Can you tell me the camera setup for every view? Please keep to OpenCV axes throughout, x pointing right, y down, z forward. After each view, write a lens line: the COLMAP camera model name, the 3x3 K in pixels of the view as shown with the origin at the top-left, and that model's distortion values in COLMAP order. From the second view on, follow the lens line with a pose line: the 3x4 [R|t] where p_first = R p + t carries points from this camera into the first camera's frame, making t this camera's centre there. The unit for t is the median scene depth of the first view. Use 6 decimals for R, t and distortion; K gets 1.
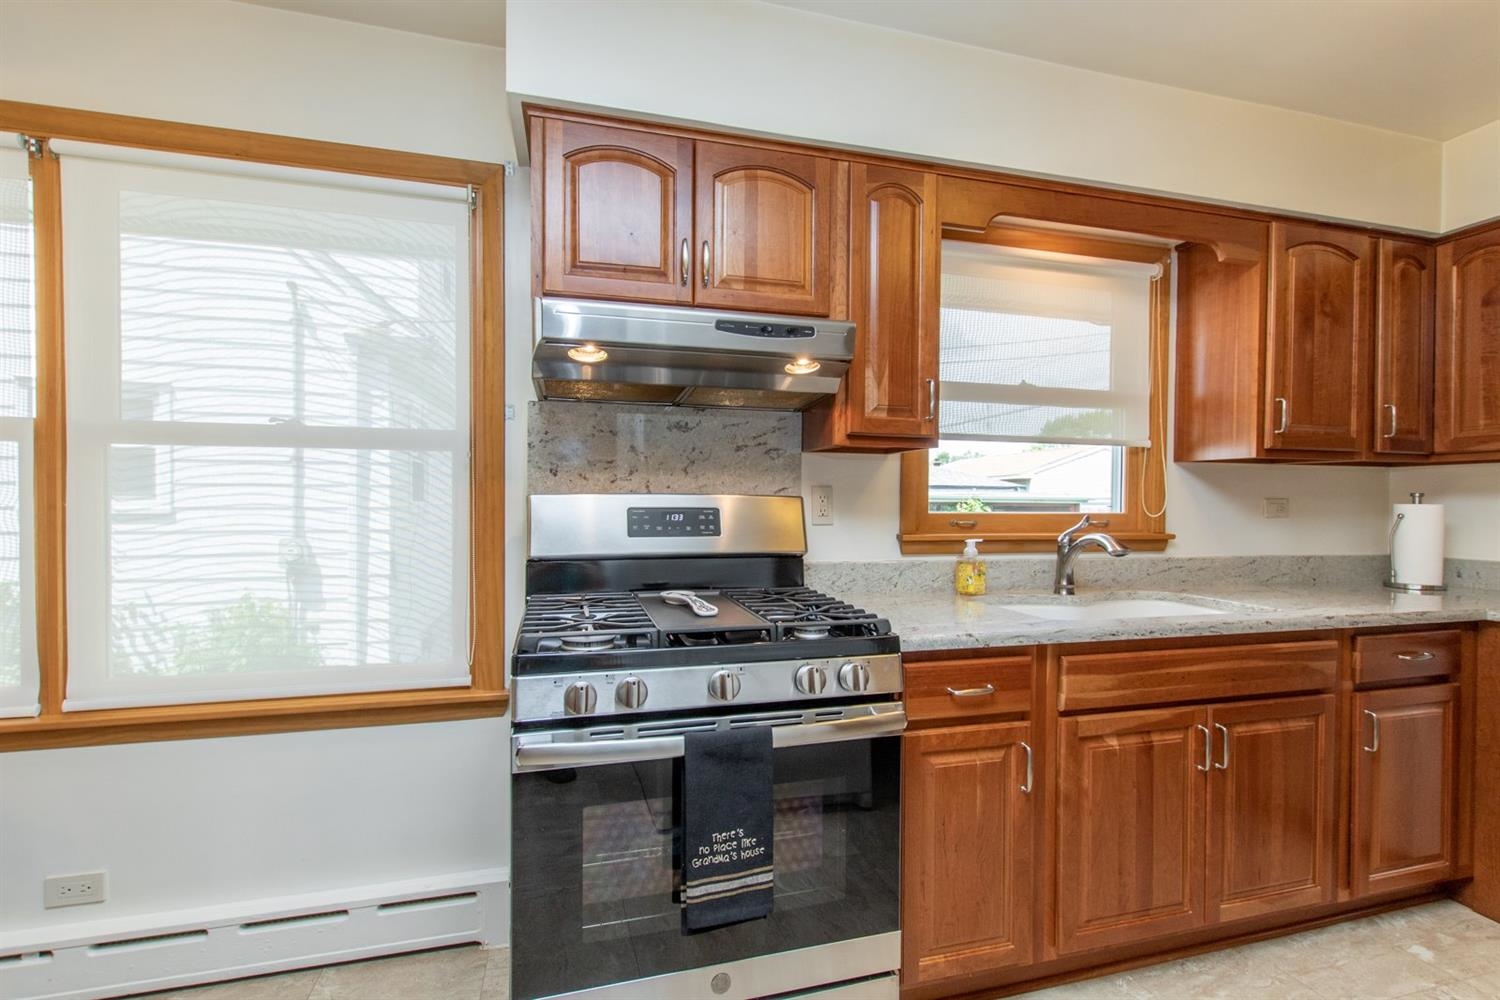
lens RADIAL K [[695.3, 0, 751.9], [0, 695.3, 490.1], [0, 0, 1]] dist [0.005895, 0.000419]
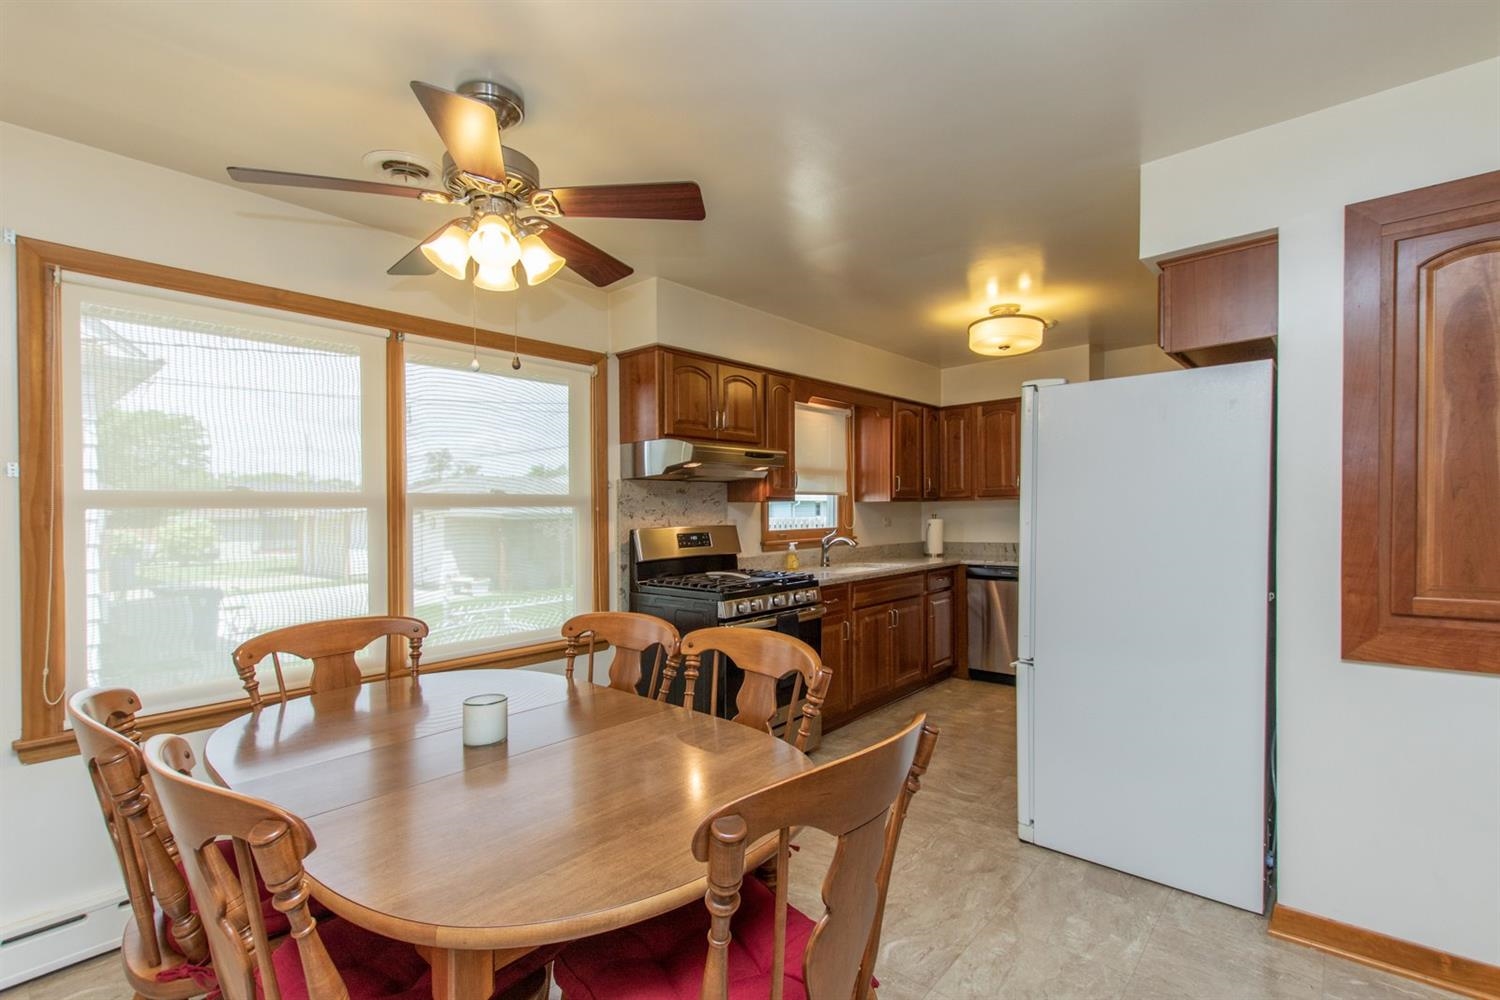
lens RADIAL K [[695.3, 0, 748.9], [0, 695.3, 502.9], [0, 0, 1]] dist [0.005895, 0.000419]
pose [[0.837444, -0.013681, 0.546352, -0.938395], [0.010672, 0.999905, 0.008681, -0.068612], [-0.546419, -0.001439, 0.837511, -0.682201]]
